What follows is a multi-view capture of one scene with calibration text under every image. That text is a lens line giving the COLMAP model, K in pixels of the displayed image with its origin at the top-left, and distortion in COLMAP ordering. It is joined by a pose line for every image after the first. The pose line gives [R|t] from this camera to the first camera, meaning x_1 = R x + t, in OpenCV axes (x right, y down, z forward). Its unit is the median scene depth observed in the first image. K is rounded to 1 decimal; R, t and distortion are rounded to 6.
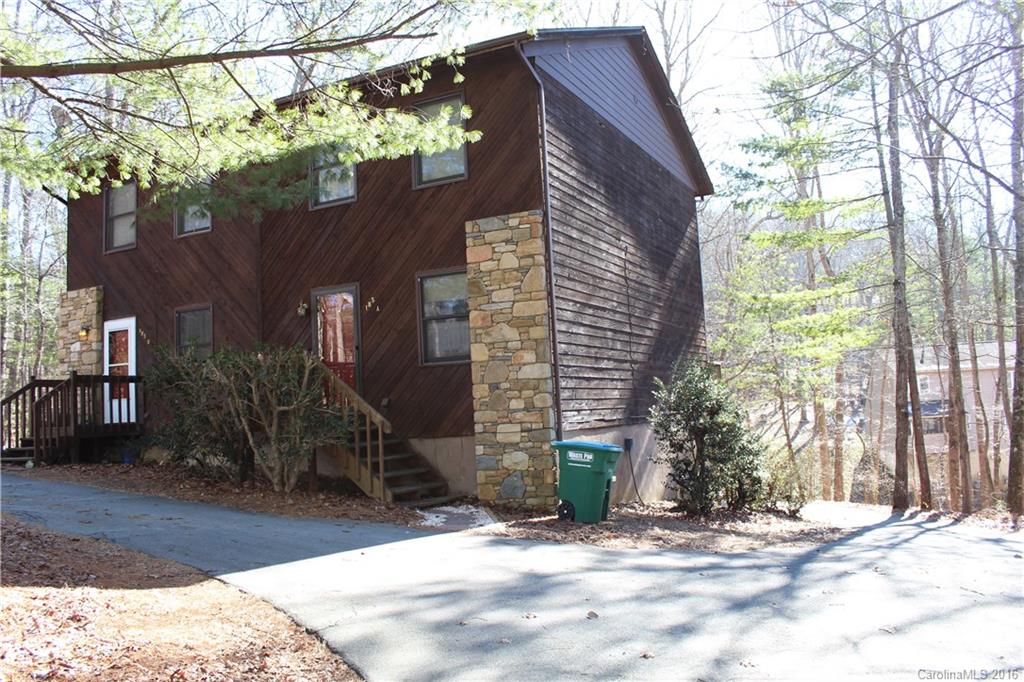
lens RADIAL K [[845.4, 0, 512.0], [0, 845.4, 341.0], [0, 0, 1]] dist [-0.155738, 0.139998]
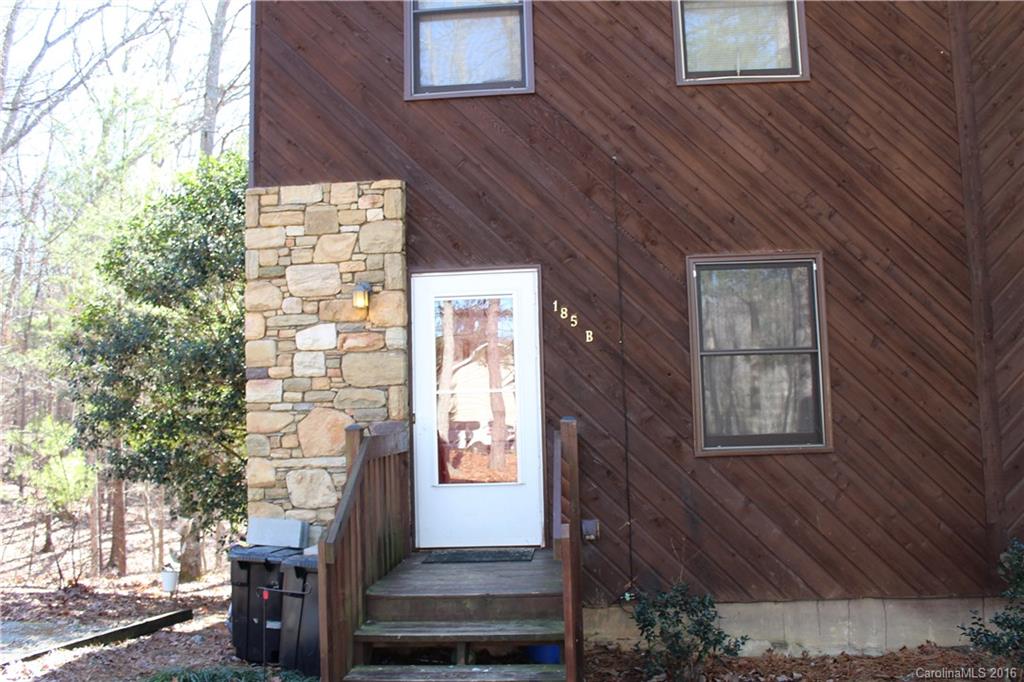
lens RADIAL K [[845.4, 0, 512.0], [0, 845.4, 341.0], [0, 0, 1]] dist [-0.155738, 0.139998]
pose [[0.922396, 0.053213, 0.382562, -0.615318], [-0.046791, 0.998564, -0.026077, 0.015105], [-0.383401, 0.006152, 0.923562, 0.640962]]
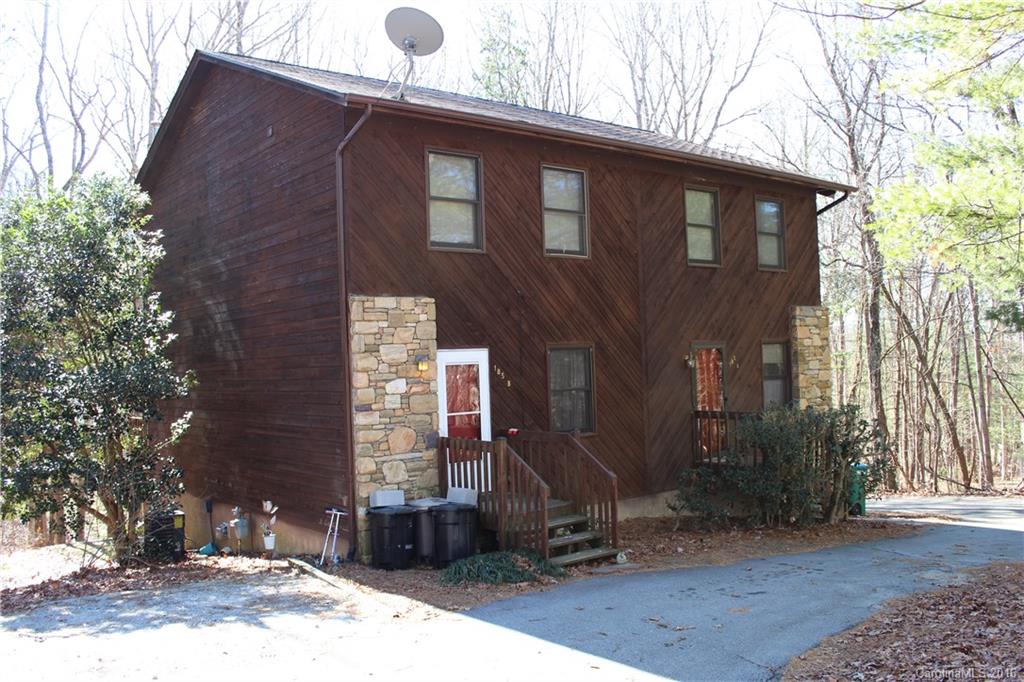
lens RADIAL K [[845.4, 0, 512.0], [0, 845.4, 341.0], [0, 0, 1]] dist [-0.155738, 0.139998]
pose [[0.420683, 0.055573, 0.905504, -1.131264], [-0.060117, 0.997636, -0.033298, -0.012062], [-0.905214, -0.040428, 0.423029, 0.659925]]
